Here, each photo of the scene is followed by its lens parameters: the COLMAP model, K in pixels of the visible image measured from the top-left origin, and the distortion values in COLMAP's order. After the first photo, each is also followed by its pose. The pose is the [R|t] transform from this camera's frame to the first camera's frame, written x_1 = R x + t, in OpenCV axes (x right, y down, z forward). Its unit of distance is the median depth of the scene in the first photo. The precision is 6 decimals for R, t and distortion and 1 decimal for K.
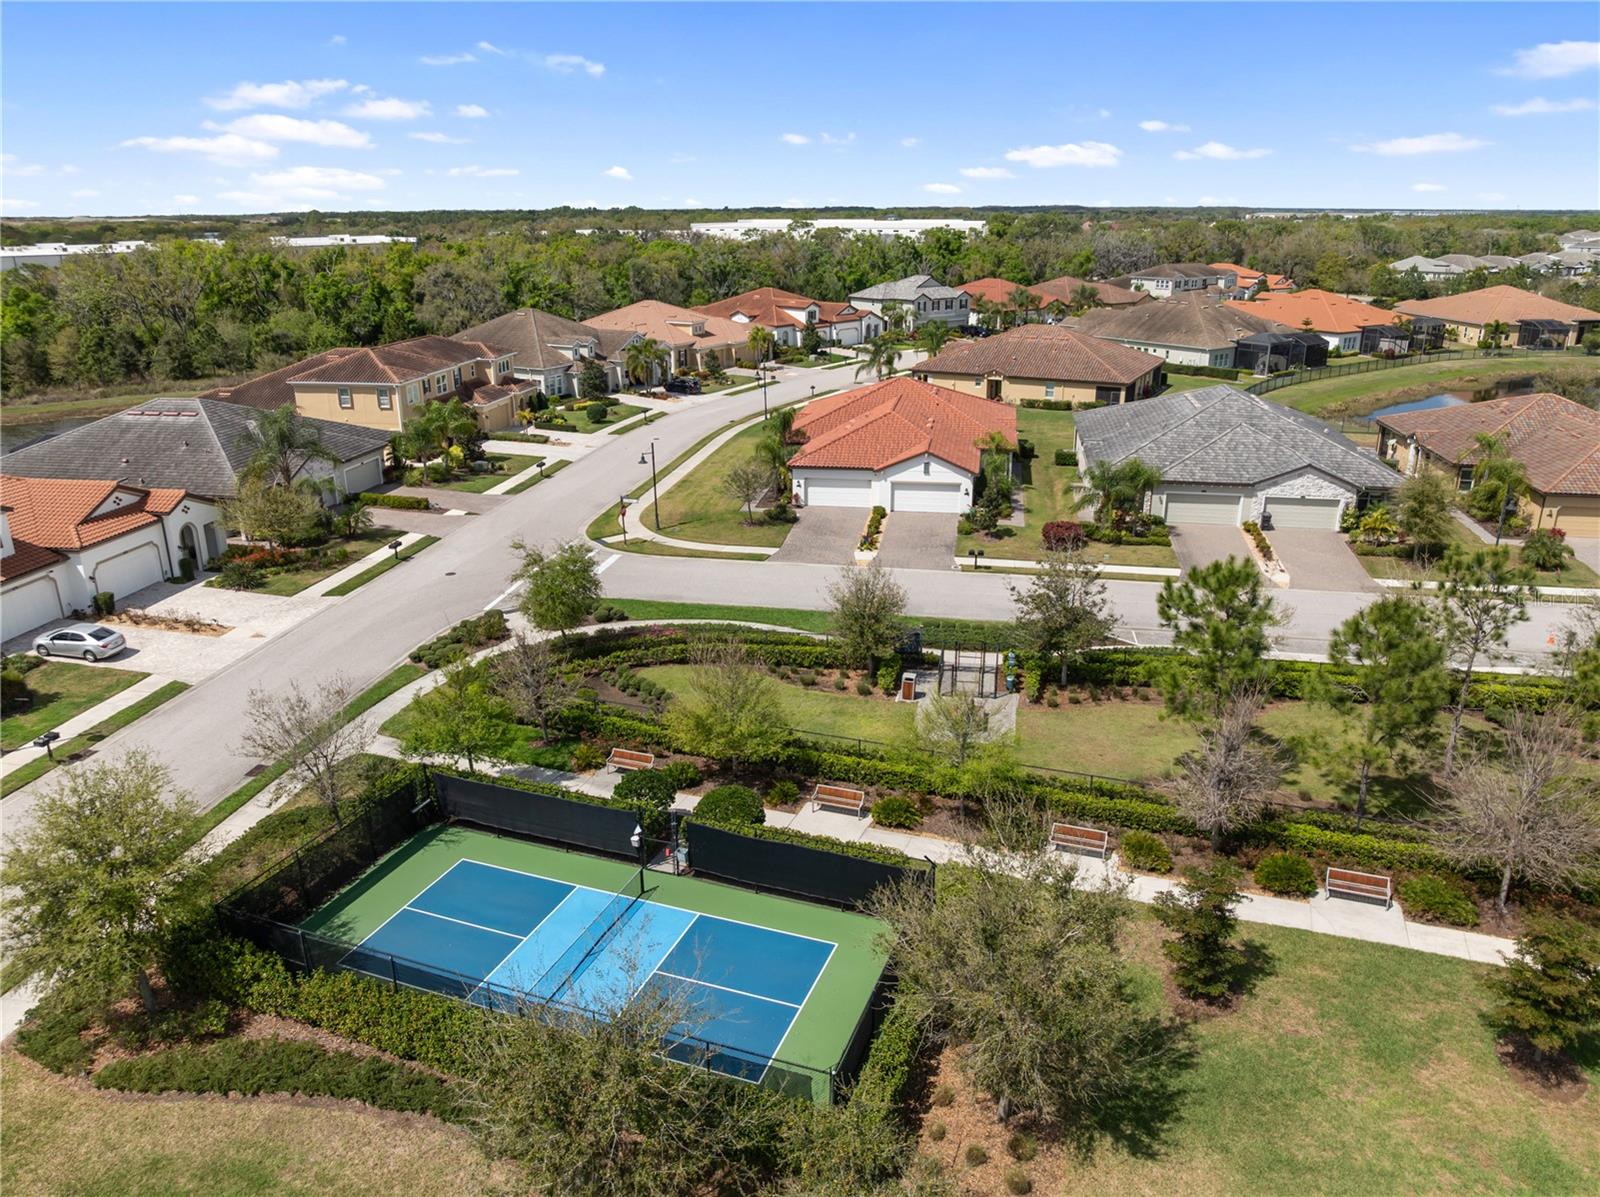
lens RADIAL K [[1128.2, 0, 801.4], [0, 1128.2, 592.2], [0, 0, 1]] dist [-0.041825, 0.009295]
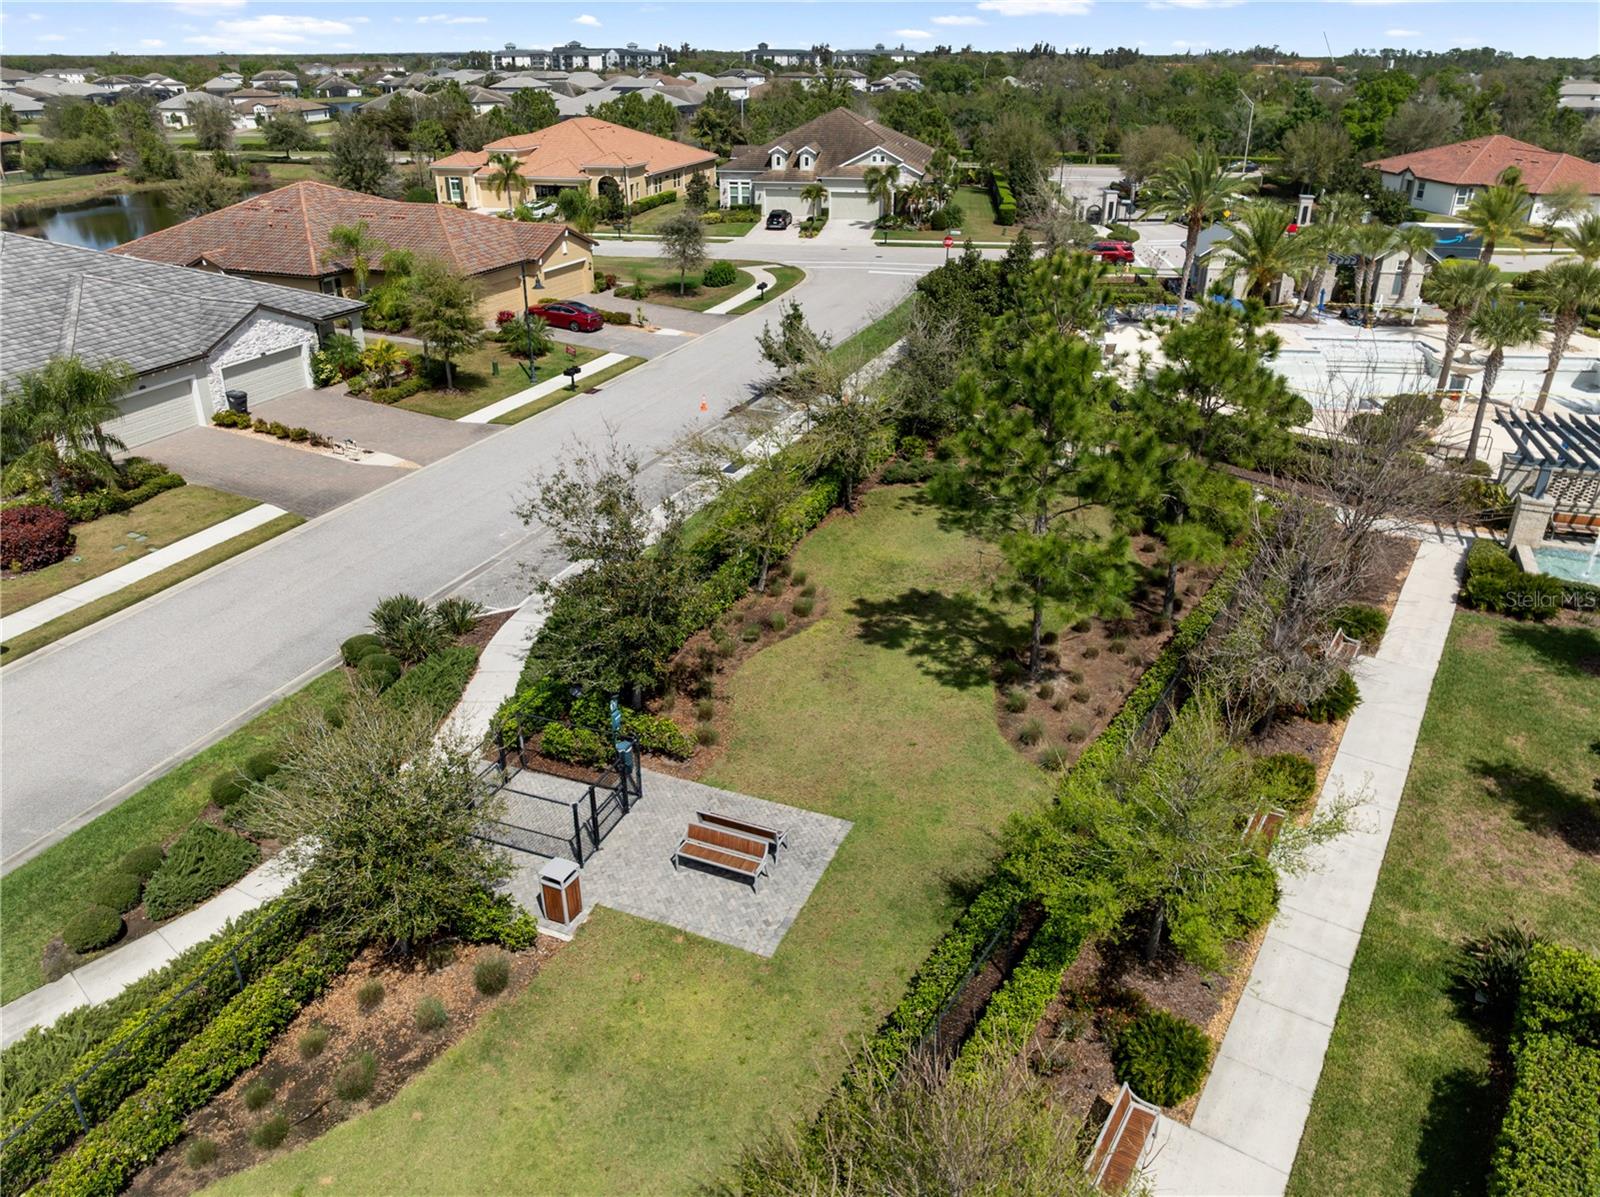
lens RADIAL K [[1128.2, 0, 801.4], [0, 1128.2, 592.2], [0, 0, 1]] dist [-0.041825, 0.009295]
pose [[0.214150, -0.419979, 0.881906, -0.131848], [0.313828, 0.884567, 0.345040, -0.083763], [-0.925014, 0.202876, 0.321232, 0.482698]]
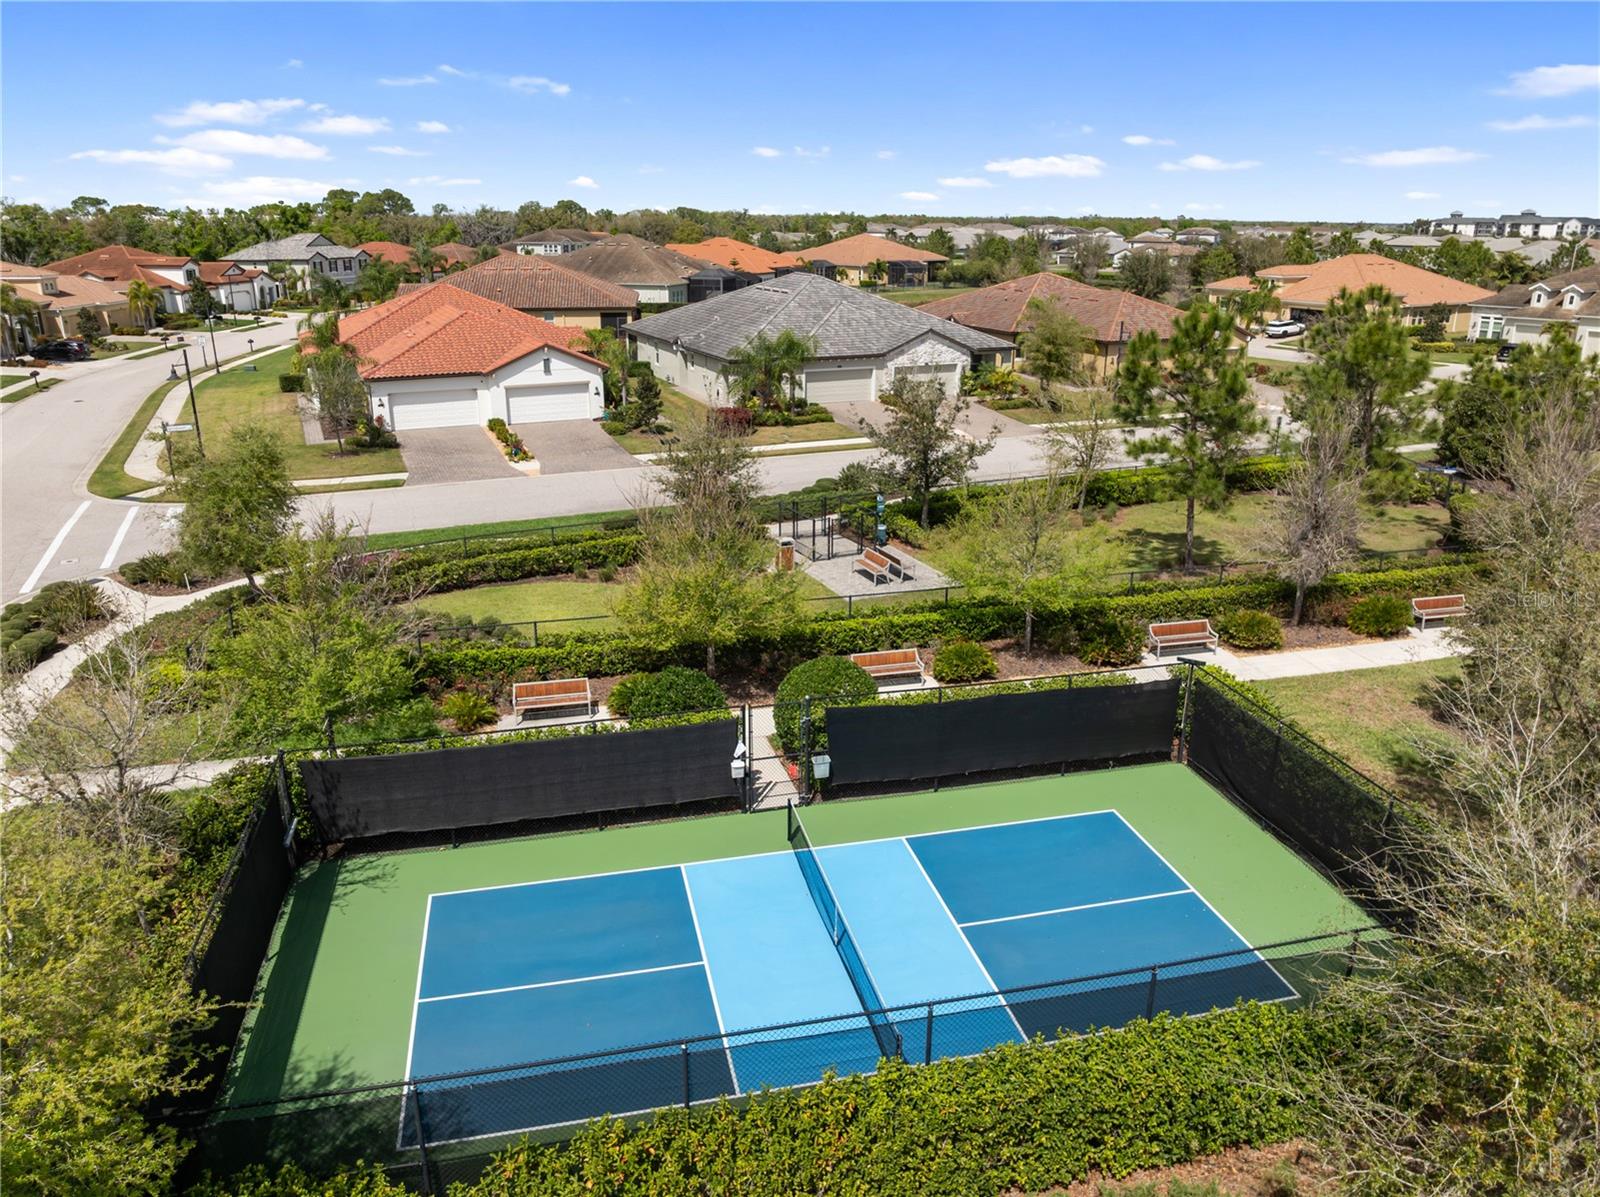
lens RADIAL K [[1128.2, 0, 801.4], [0, 1128.2, 592.2], [0, 0, 1]] dist [-0.041825, 0.009295]
pose [[0.828692, -0.169711, 0.533356, -0.198667], [0.175139, 0.983694, 0.040888, 0.050837], [-0.531598, 0.059528, 0.844902, 0.216281]]
